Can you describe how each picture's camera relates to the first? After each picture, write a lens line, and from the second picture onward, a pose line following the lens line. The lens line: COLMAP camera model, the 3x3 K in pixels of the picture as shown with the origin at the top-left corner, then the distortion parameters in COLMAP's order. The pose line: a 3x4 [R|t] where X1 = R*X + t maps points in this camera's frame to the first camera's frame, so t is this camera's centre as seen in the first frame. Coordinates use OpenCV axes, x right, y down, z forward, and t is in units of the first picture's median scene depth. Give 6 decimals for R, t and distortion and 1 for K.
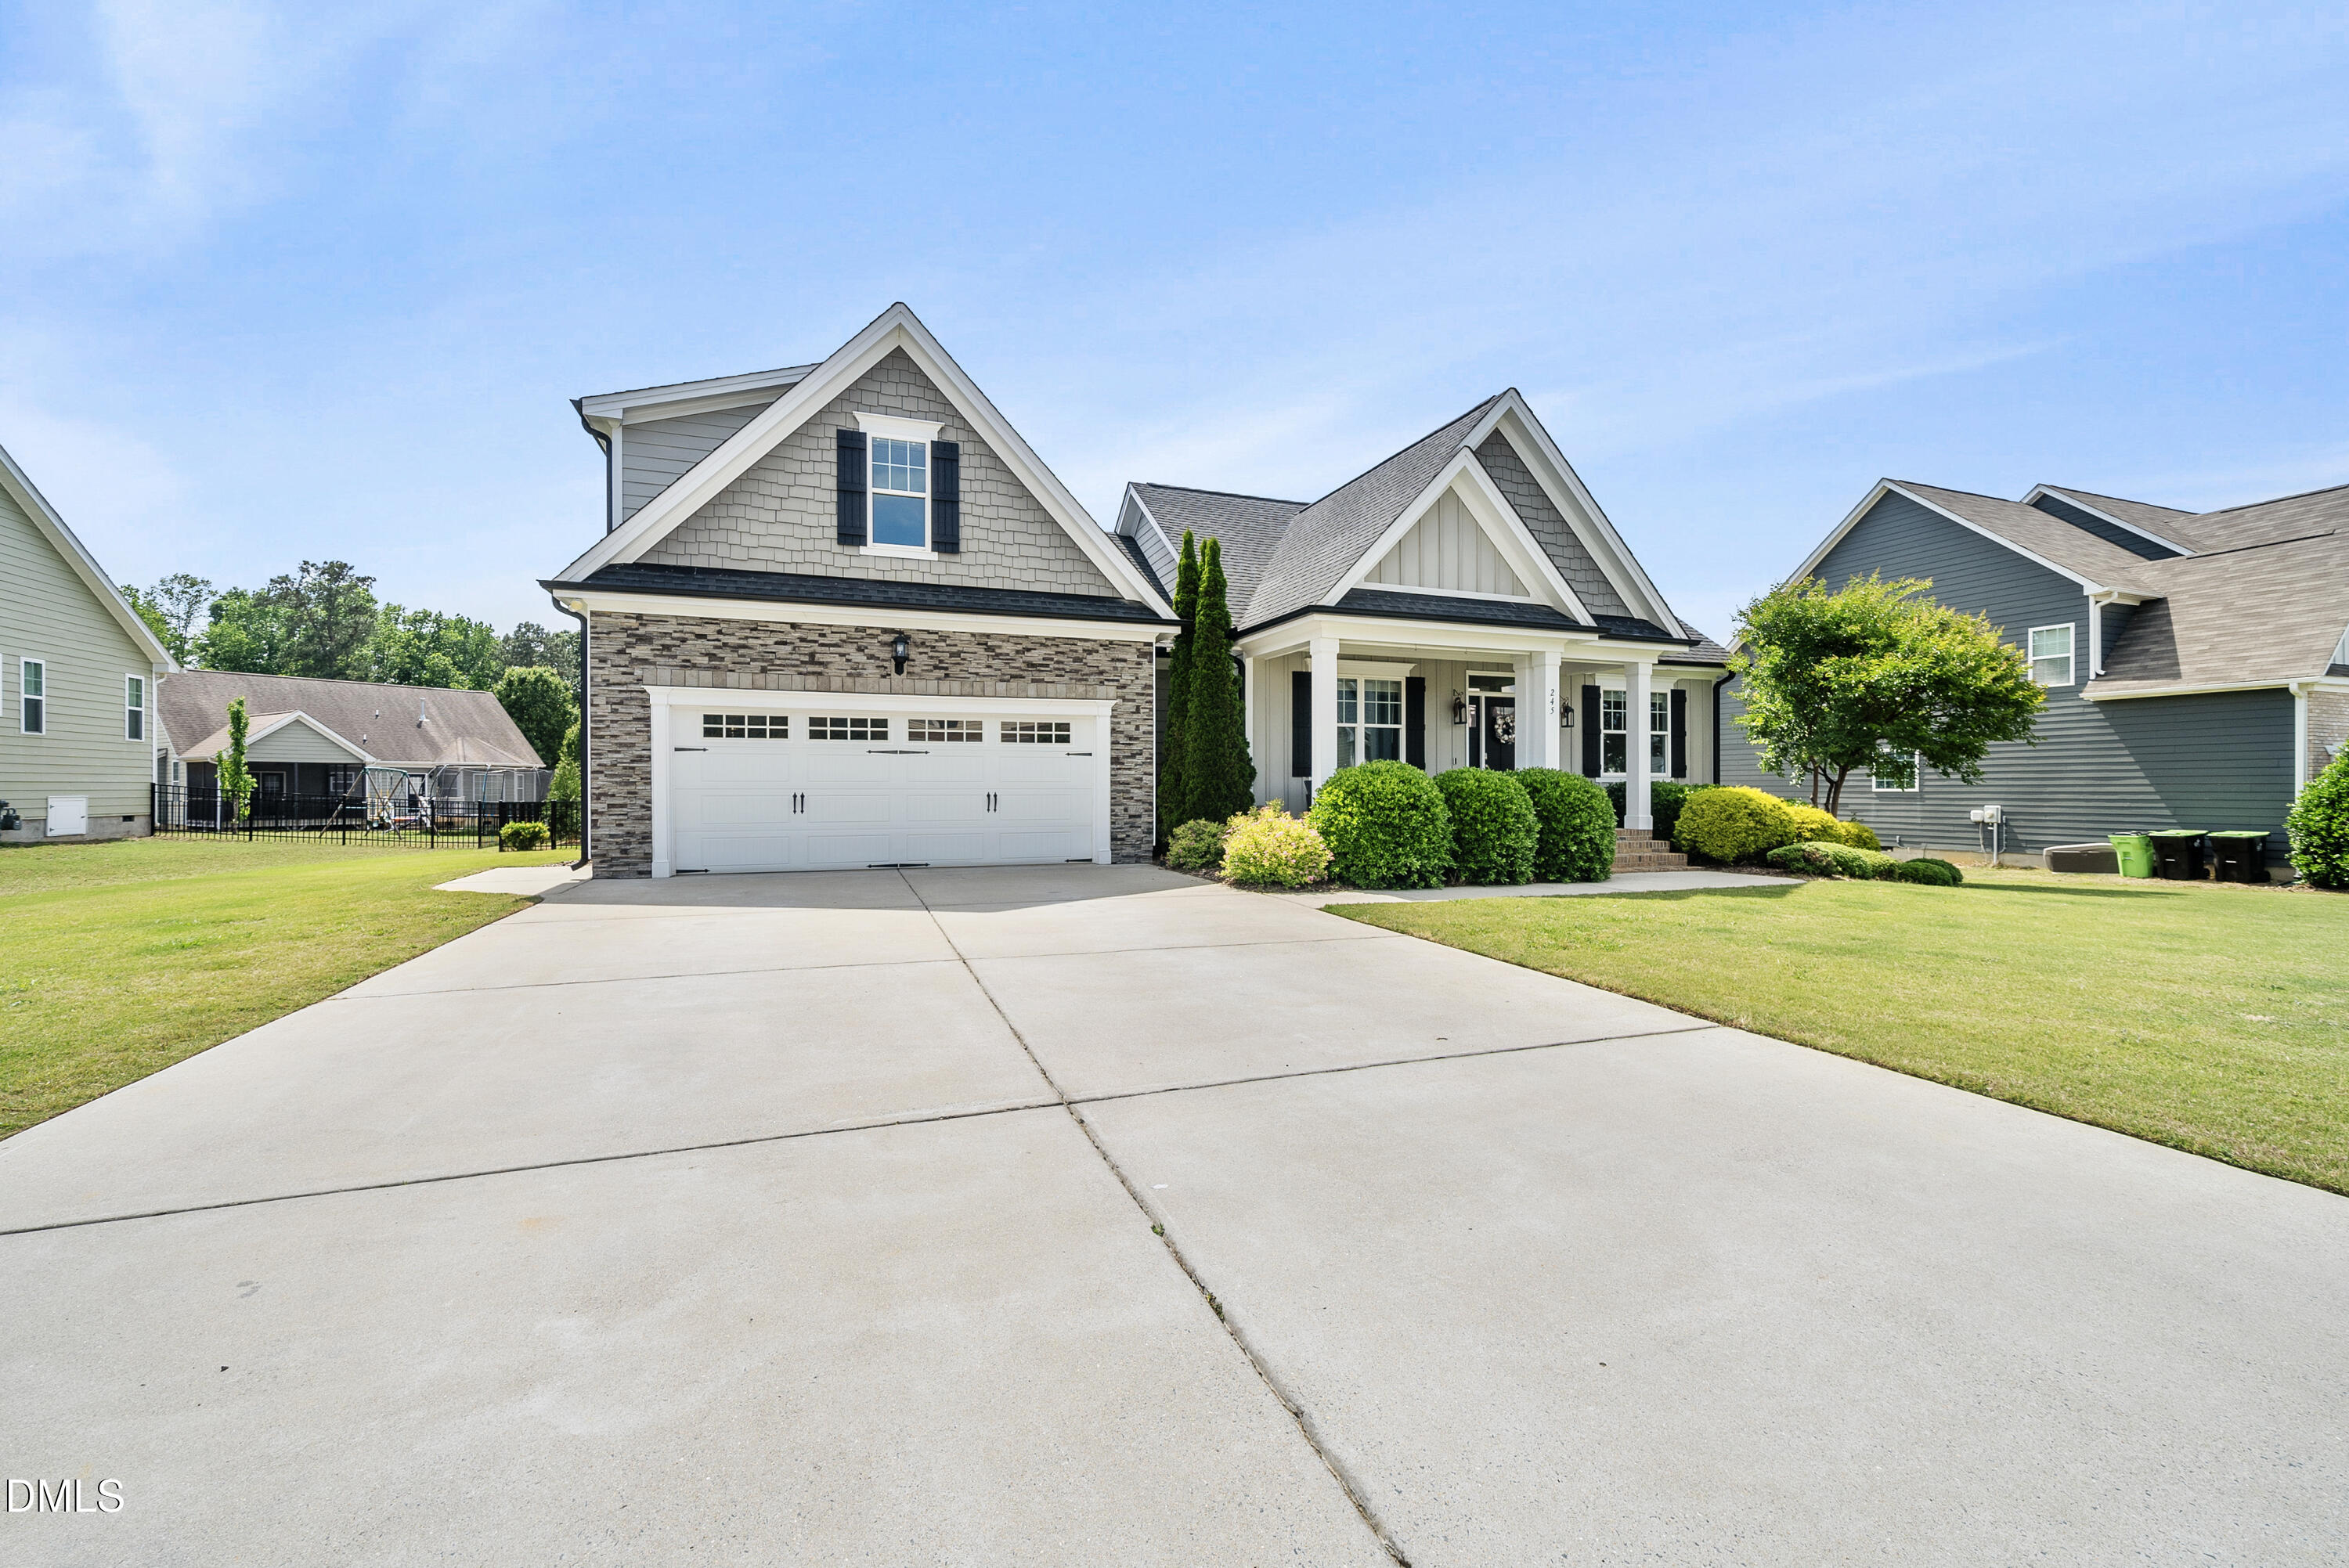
lens RADIAL K [[946.9, 0, 1193.0], [0, 946.9, 791.4], [0, 0, 1]] dist [-0.009503, 0.000323]
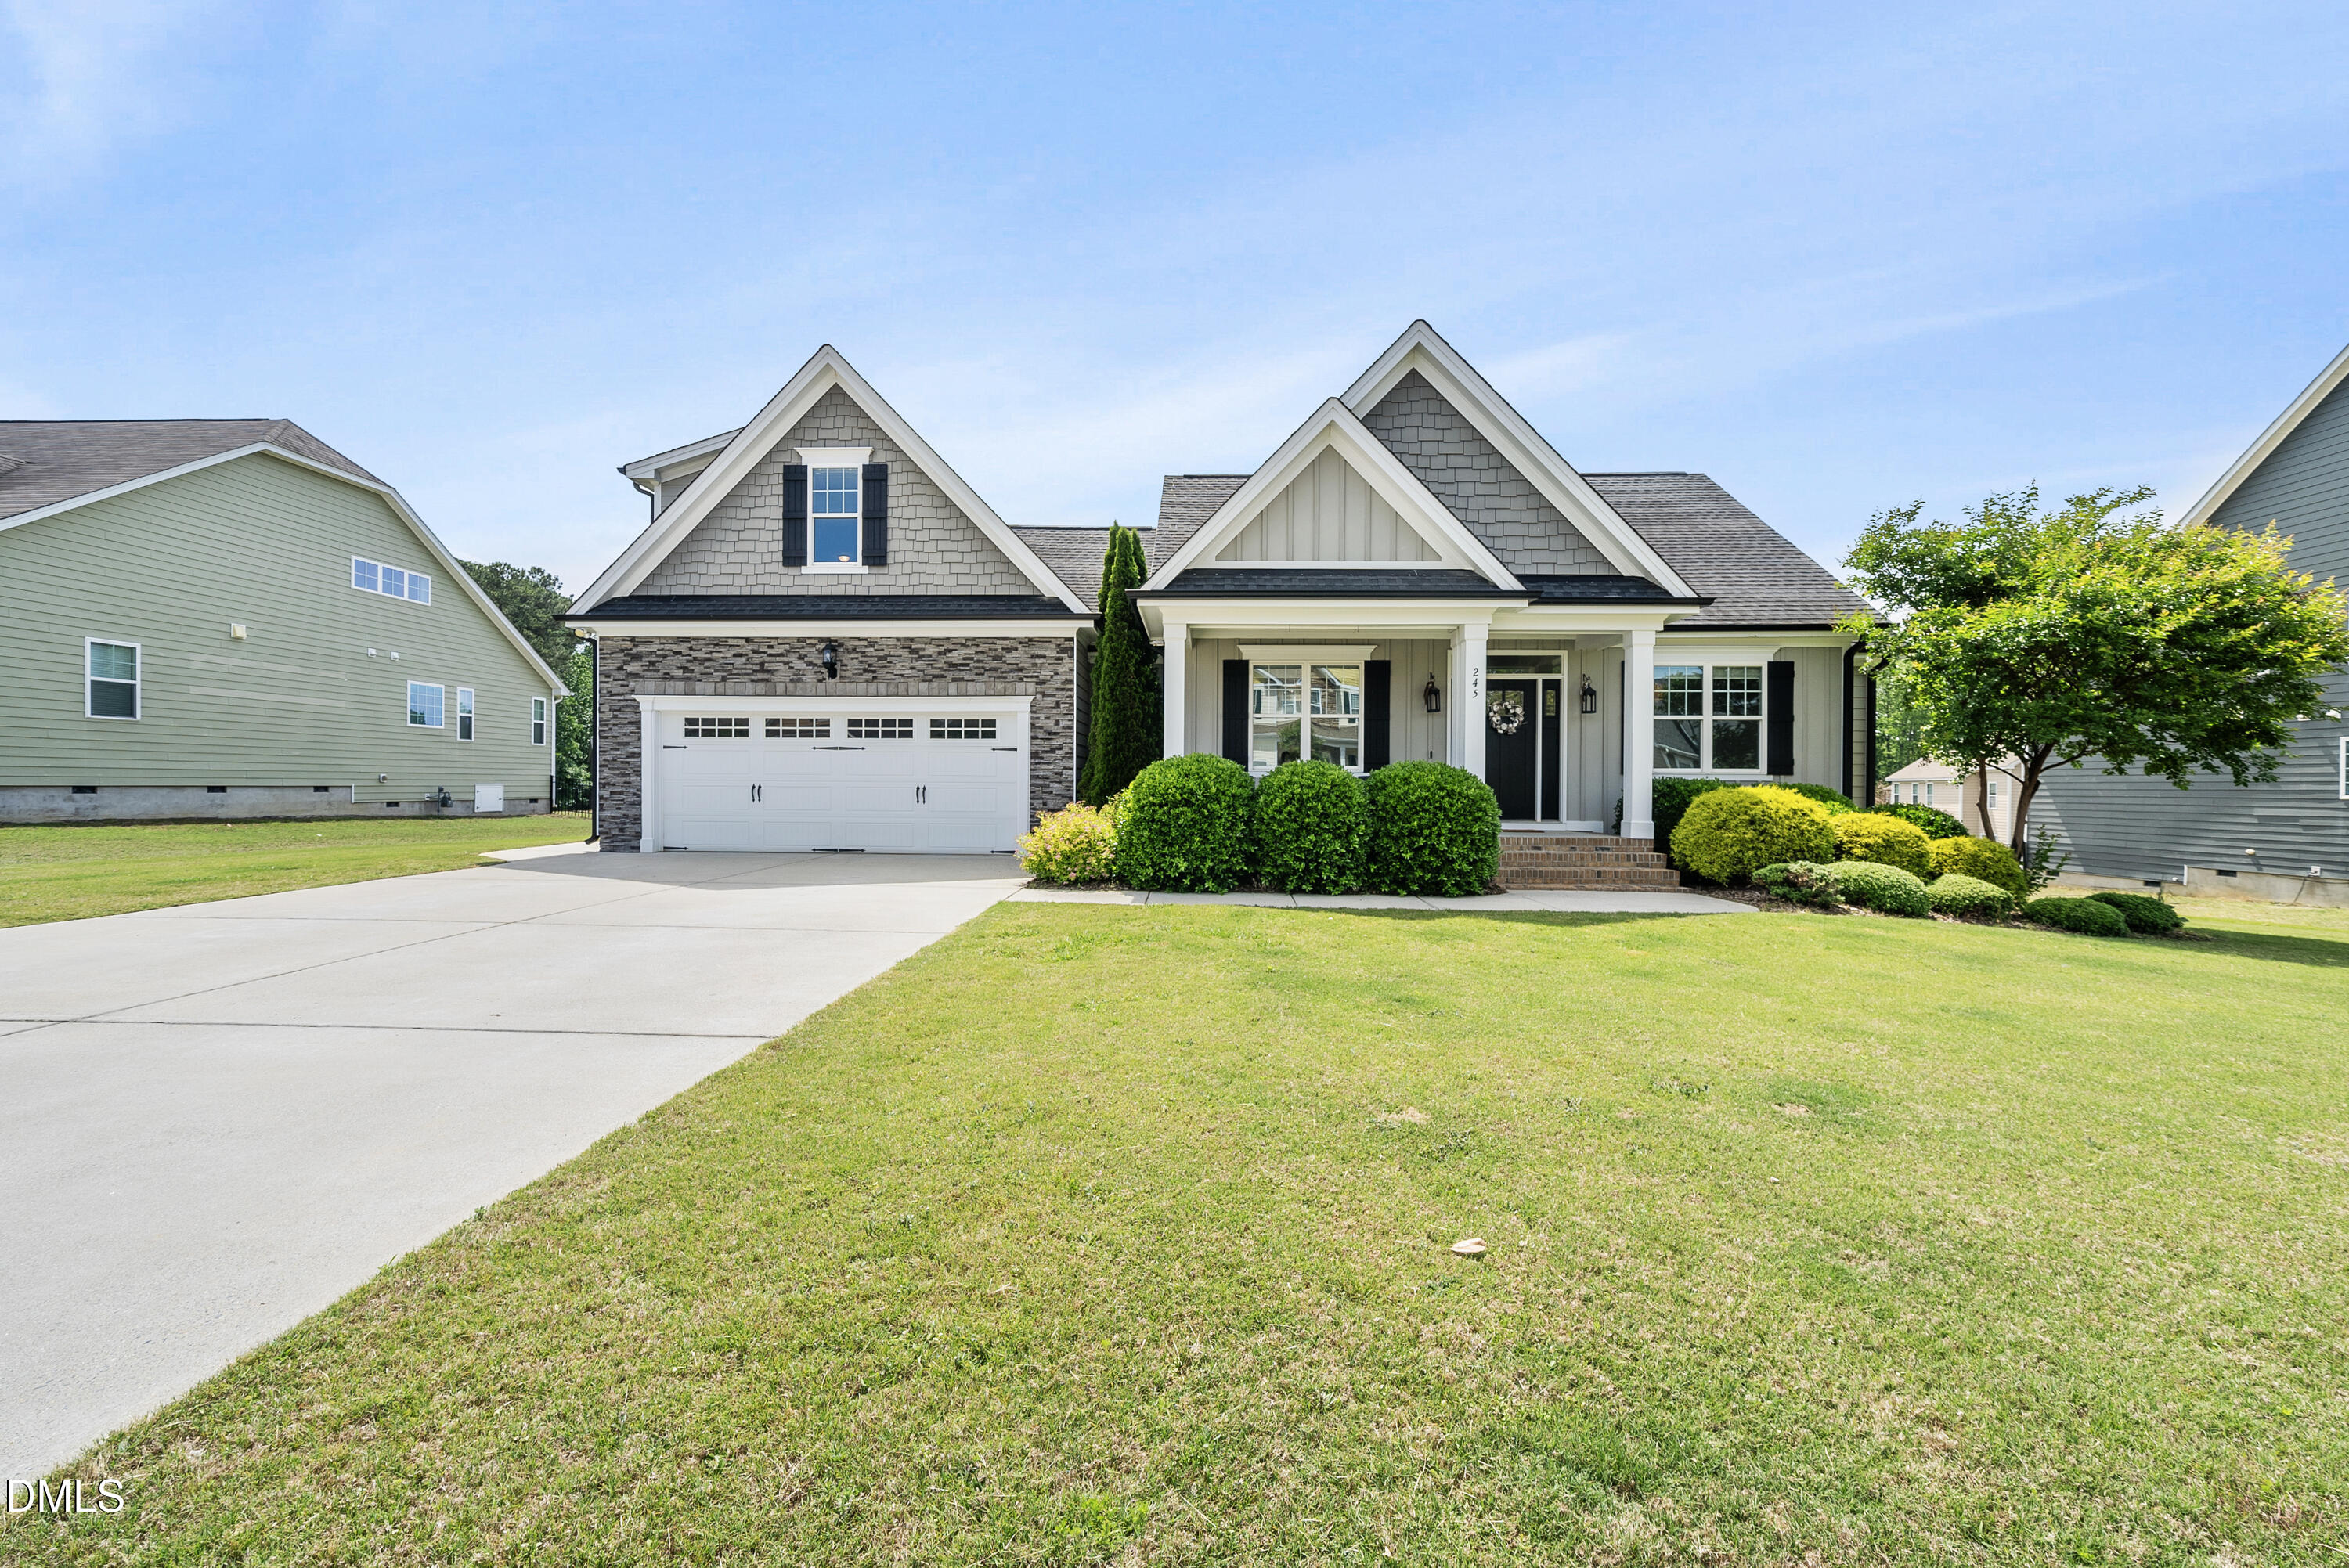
lens RADIAL K [[946.9, 0, 1194.7], [0, 946.9, 791.9], [0, 0, 1]] dist [-0.009503, 0.000323]
pose [[0.922697, 0.010243, -0.385390, 0.496330], [-0.010148, 0.999946, 0.002280, 0.002948], [0.385392, 0.001807, 0.922751, 0.132267]]
